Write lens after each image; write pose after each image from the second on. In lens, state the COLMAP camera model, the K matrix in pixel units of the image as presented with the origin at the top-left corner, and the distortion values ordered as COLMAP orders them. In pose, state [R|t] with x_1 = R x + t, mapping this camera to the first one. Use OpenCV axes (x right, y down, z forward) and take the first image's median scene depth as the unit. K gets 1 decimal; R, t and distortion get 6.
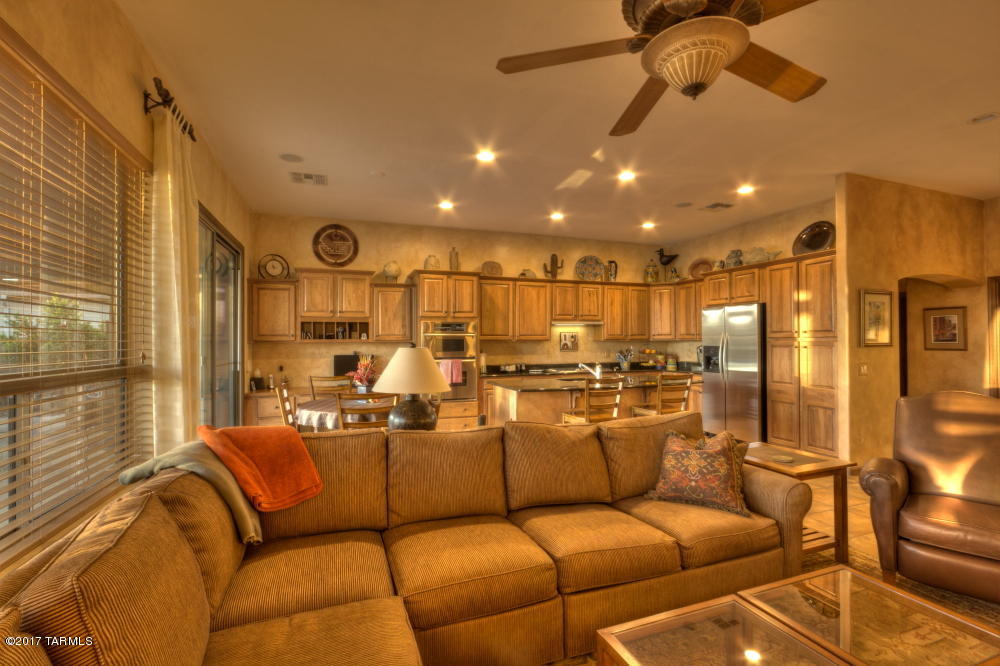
lens RADIAL K [[458.5, 0, 500.7], [0, 458.5, 336.0], [0, 0, 1]] dist [-0.010569, -0.000650]
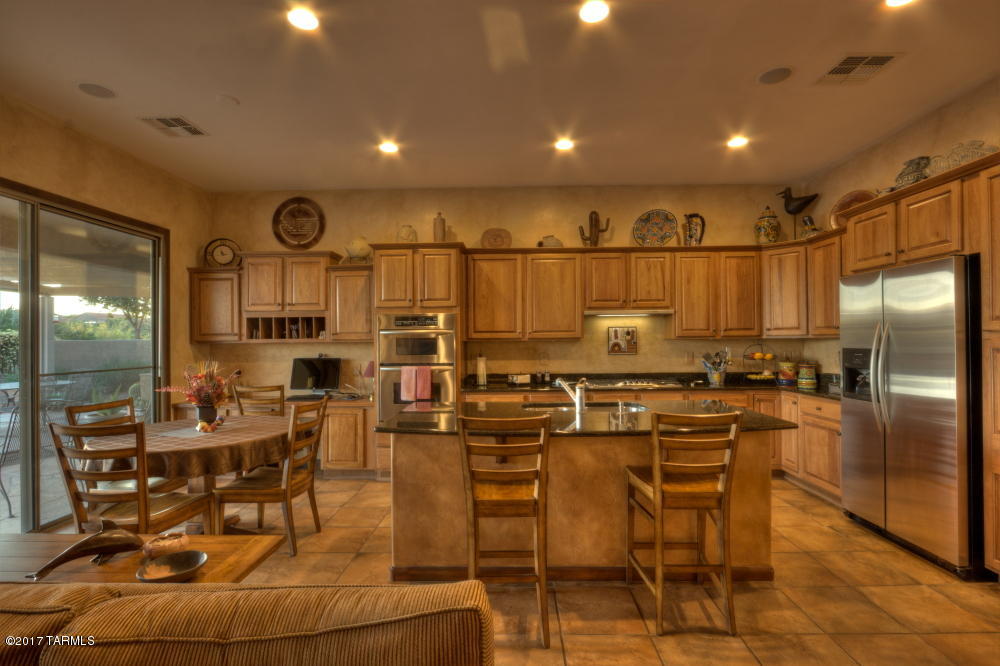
lens RADIAL K [[458.5, 0, 502.6], [0, 458.5, 337.2], [0, 0, 1]] dist [-0.010569, -0.000650]
pose [[0.933929, -0.005620, -0.357415, 0.247787], [0.007948, 0.999956, 0.005046, 0.002966], [0.357370, -0.007553, 0.933932, 0.342857]]
